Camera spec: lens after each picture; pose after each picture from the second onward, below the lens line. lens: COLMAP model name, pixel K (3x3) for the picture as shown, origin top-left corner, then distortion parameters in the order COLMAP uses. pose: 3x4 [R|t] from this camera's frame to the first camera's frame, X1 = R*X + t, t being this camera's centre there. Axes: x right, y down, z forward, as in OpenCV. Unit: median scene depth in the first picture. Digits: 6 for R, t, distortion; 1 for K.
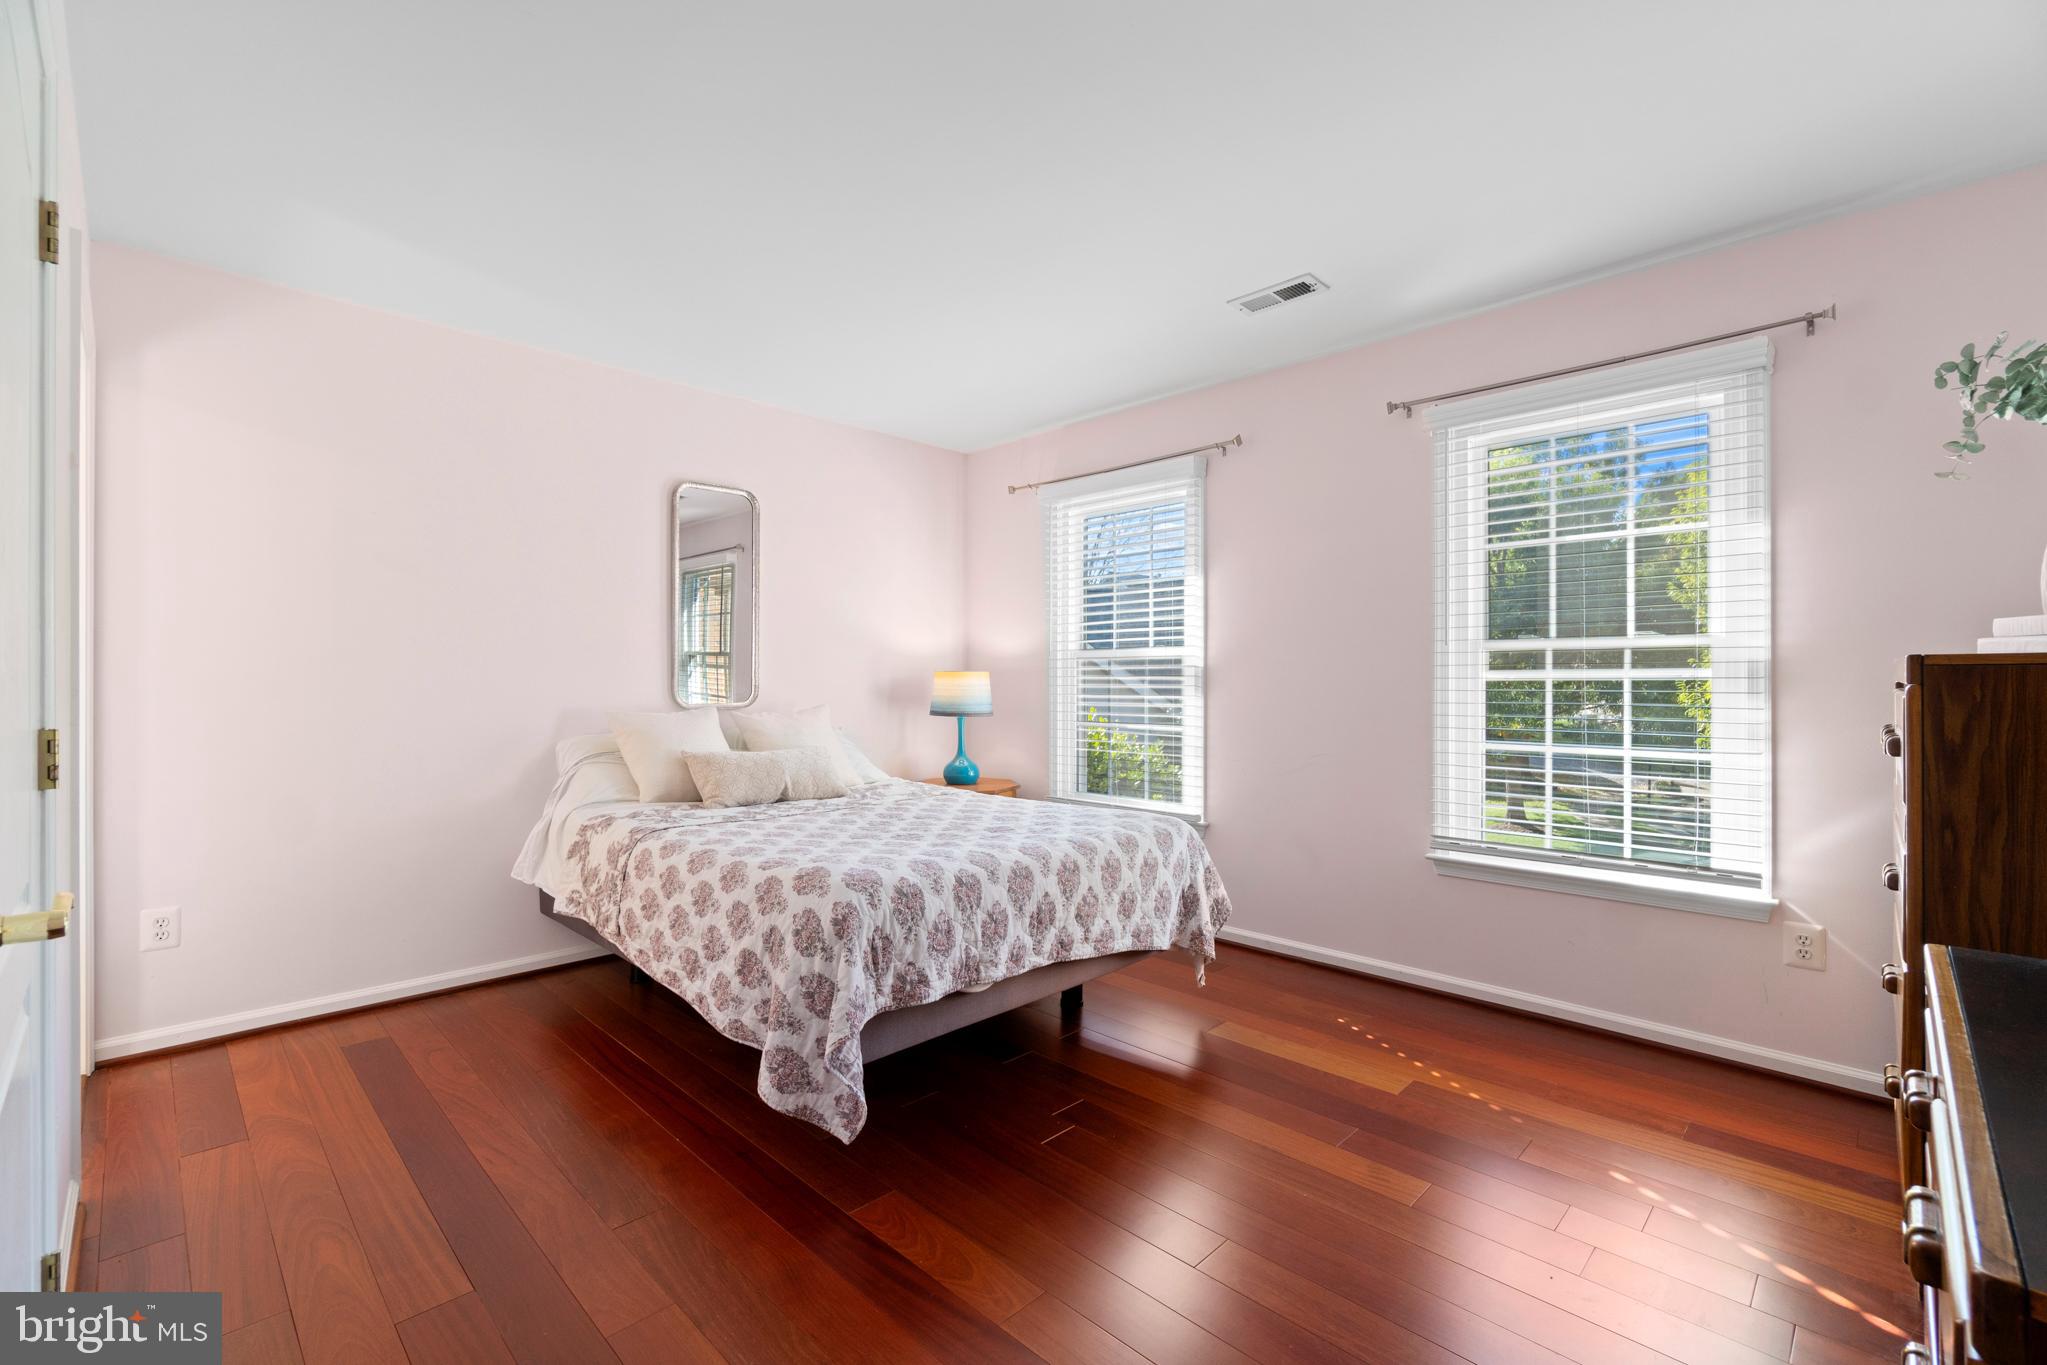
lens RADIAL K [[882.9, 0, 1019.1], [0, 882.9, 695.4], [0, 0, 1]] dist [-0.000340, 0.000048]
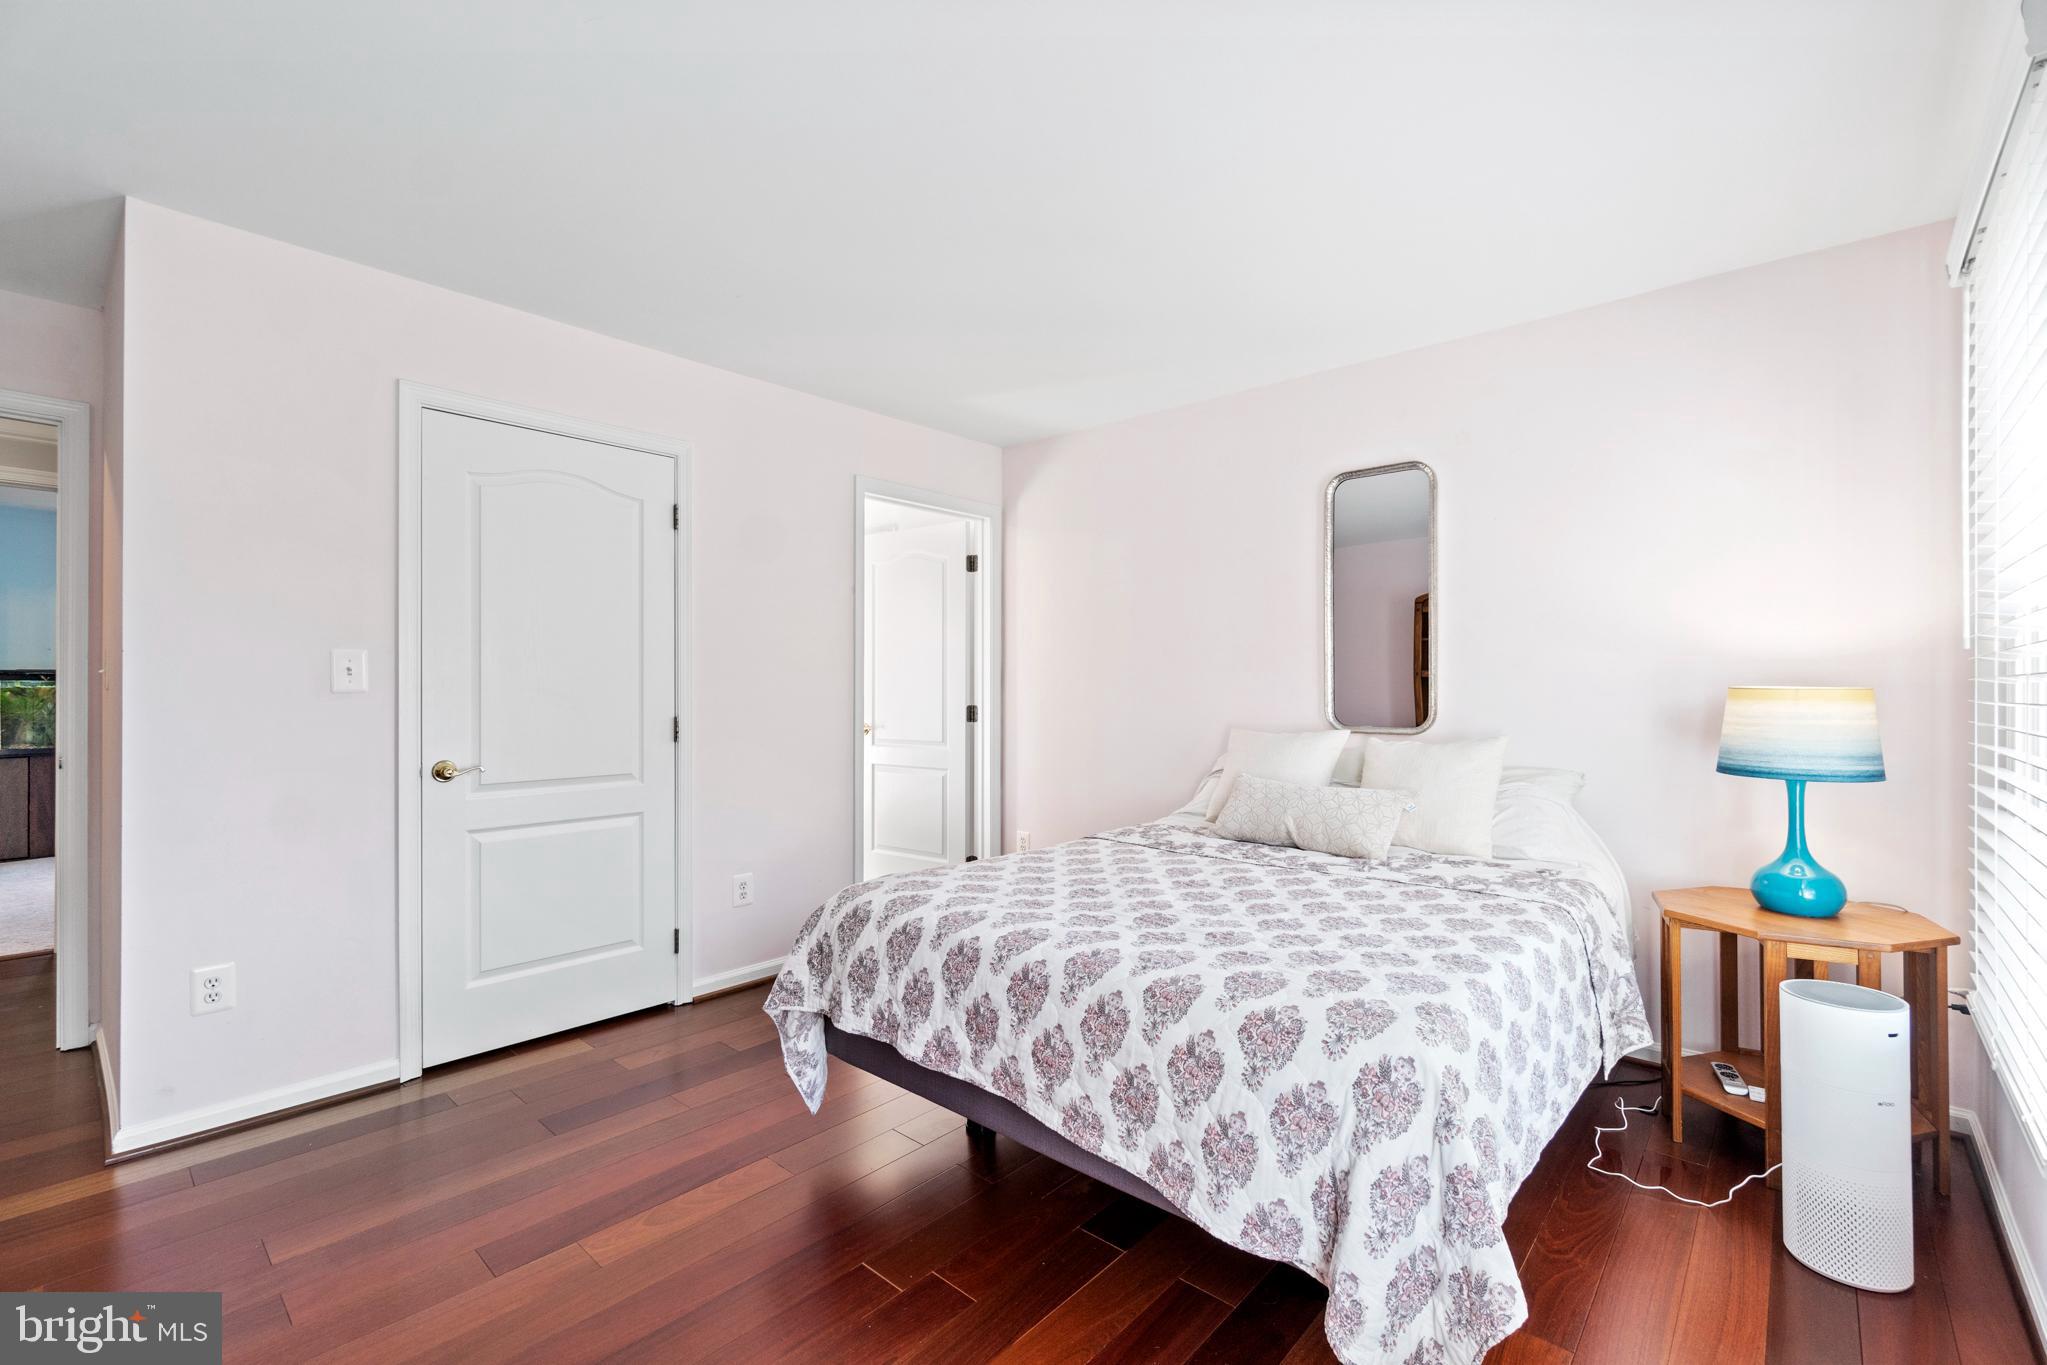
lens RADIAL K [[882.9, 0, 1030.5], [0, 882.9, 688.6], [0, 0, 1]] dist [-0.000340, 0.000048]
pose [[0.045203, -0.004110, -0.998969, 0.744542], [-0.019879, 0.999790, -0.005013, -0.030624], [0.998780, 0.020085, 0.045112, 0.949865]]
